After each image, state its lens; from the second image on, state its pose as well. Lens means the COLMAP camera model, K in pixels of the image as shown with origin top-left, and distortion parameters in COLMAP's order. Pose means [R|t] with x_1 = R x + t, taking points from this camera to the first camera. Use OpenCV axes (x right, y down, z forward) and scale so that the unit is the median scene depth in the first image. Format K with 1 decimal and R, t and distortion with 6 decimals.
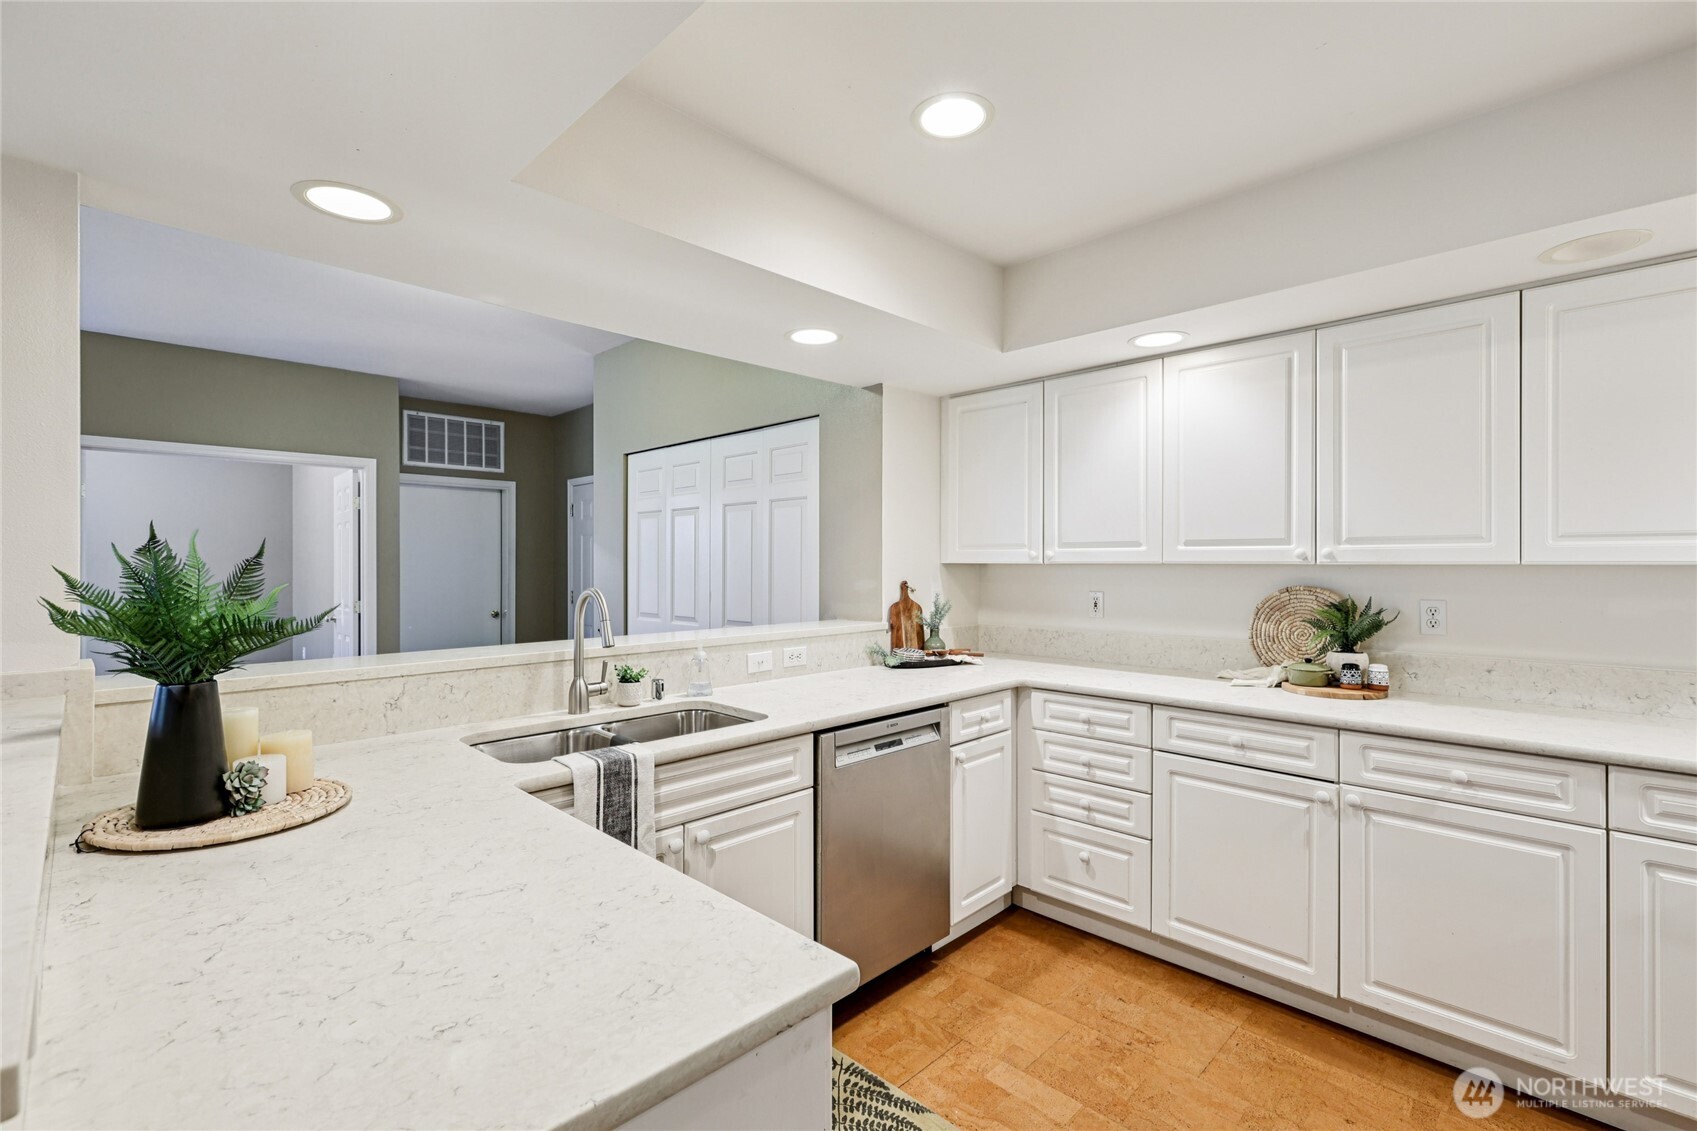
lens RADIAL K [[757.2, 0, 853.1], [0, 757.2, 564.3], [0, 0, 1]] dist [-0.003347, 0.003530]
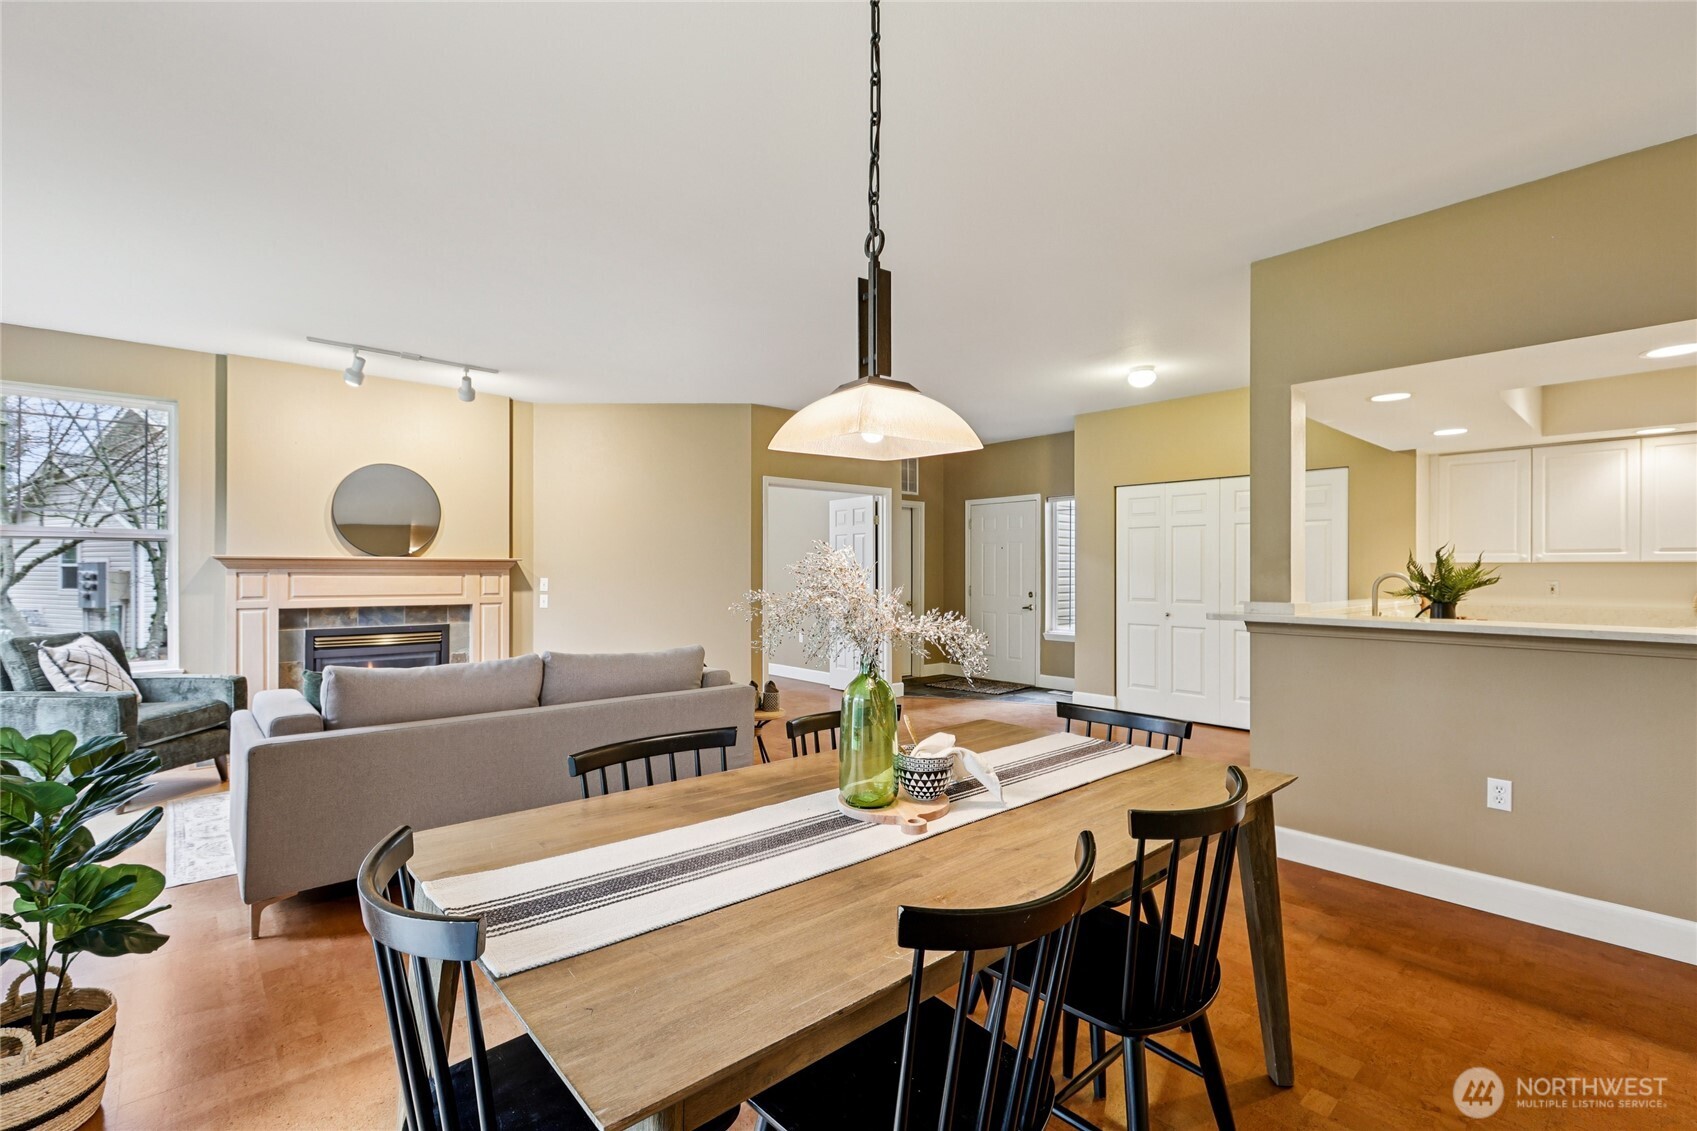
lens RADIAL K [[757.2, 0, 857.3], [0, 757.2, 563.9], [0, 0, 1]] dist [-0.003347, 0.003530]
pose [[0.998070, 0.000246, -0.062094, -0.996059], [-0.000677, 0.999976, -0.006925, 0.013631], [0.062091, 0.006953, 0.998046, -0.636746]]
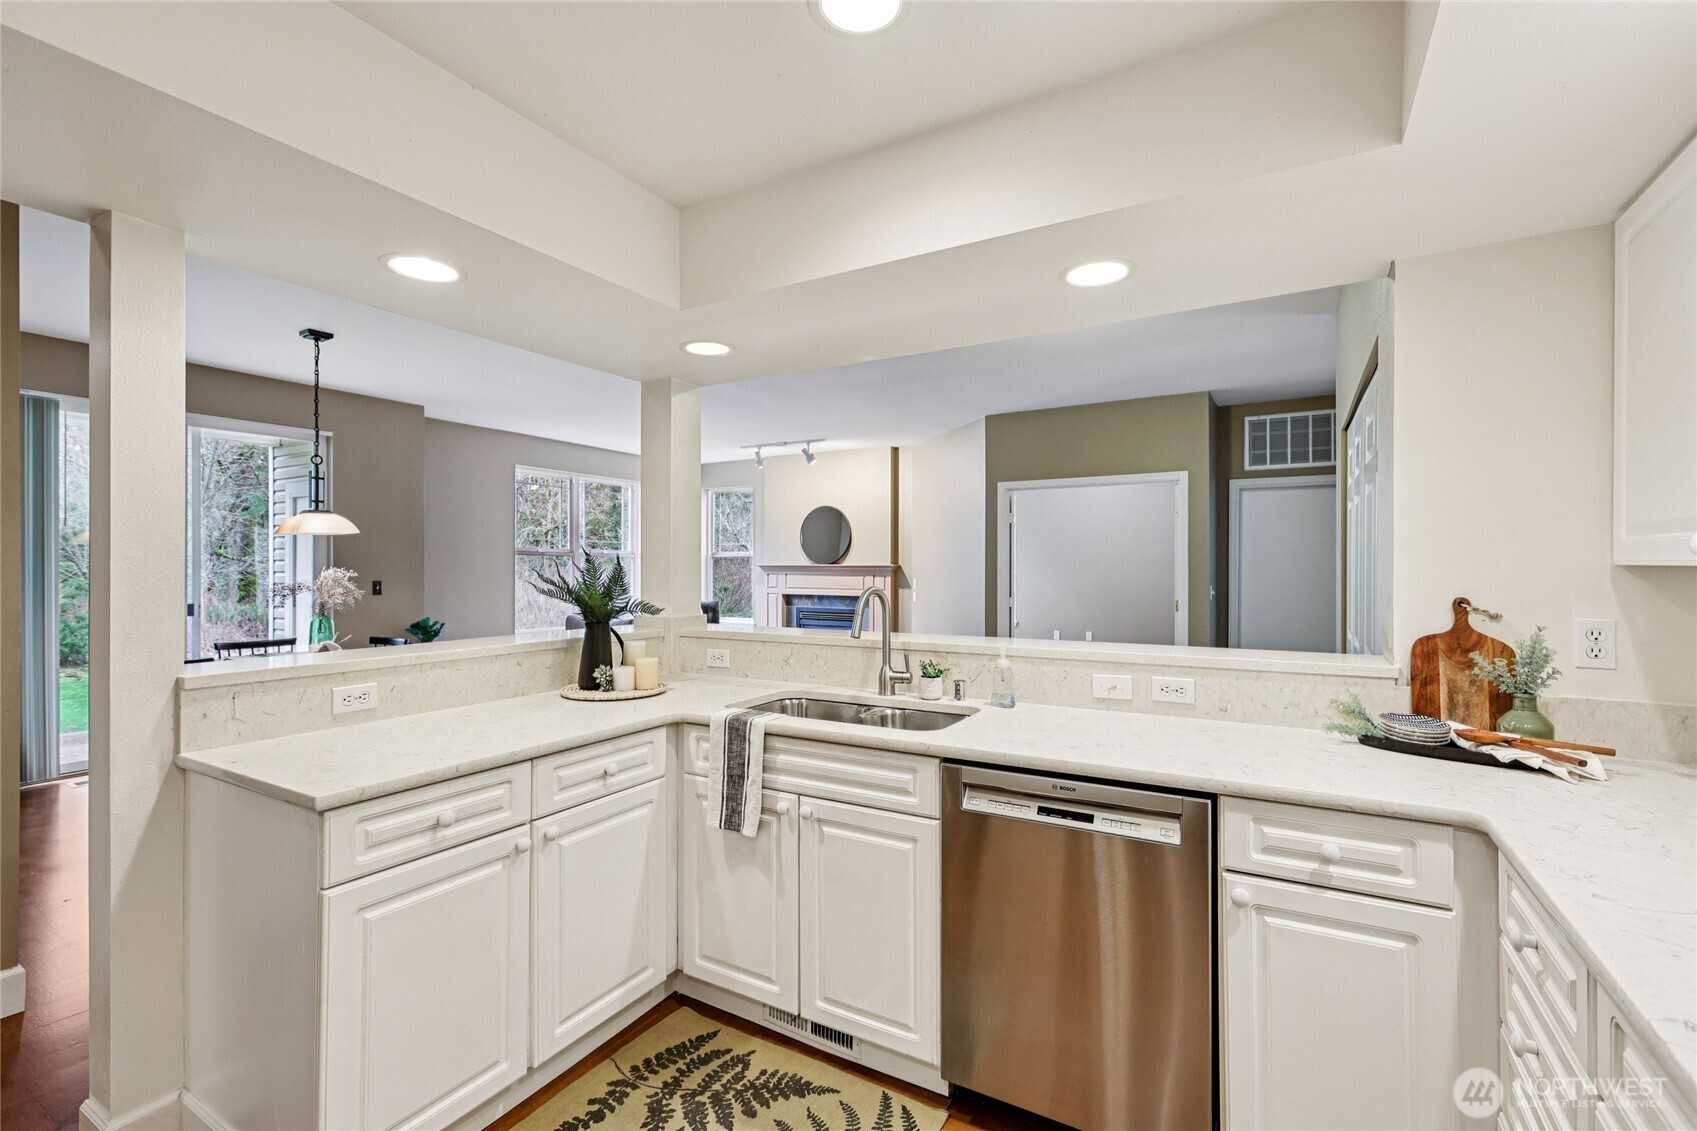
lens RADIAL K [[757.2, 0, 854.3], [0, 757.2, 566.9], [0, 0, 1]] dist [-0.003347, 0.003530]
pose [[0.244706, -0.001856, -0.969596, 0.590329], [-0.001245, 0.999997, -0.002228, 0.002615], [0.969597, 0.001753, 0.244703, 0.527983]]
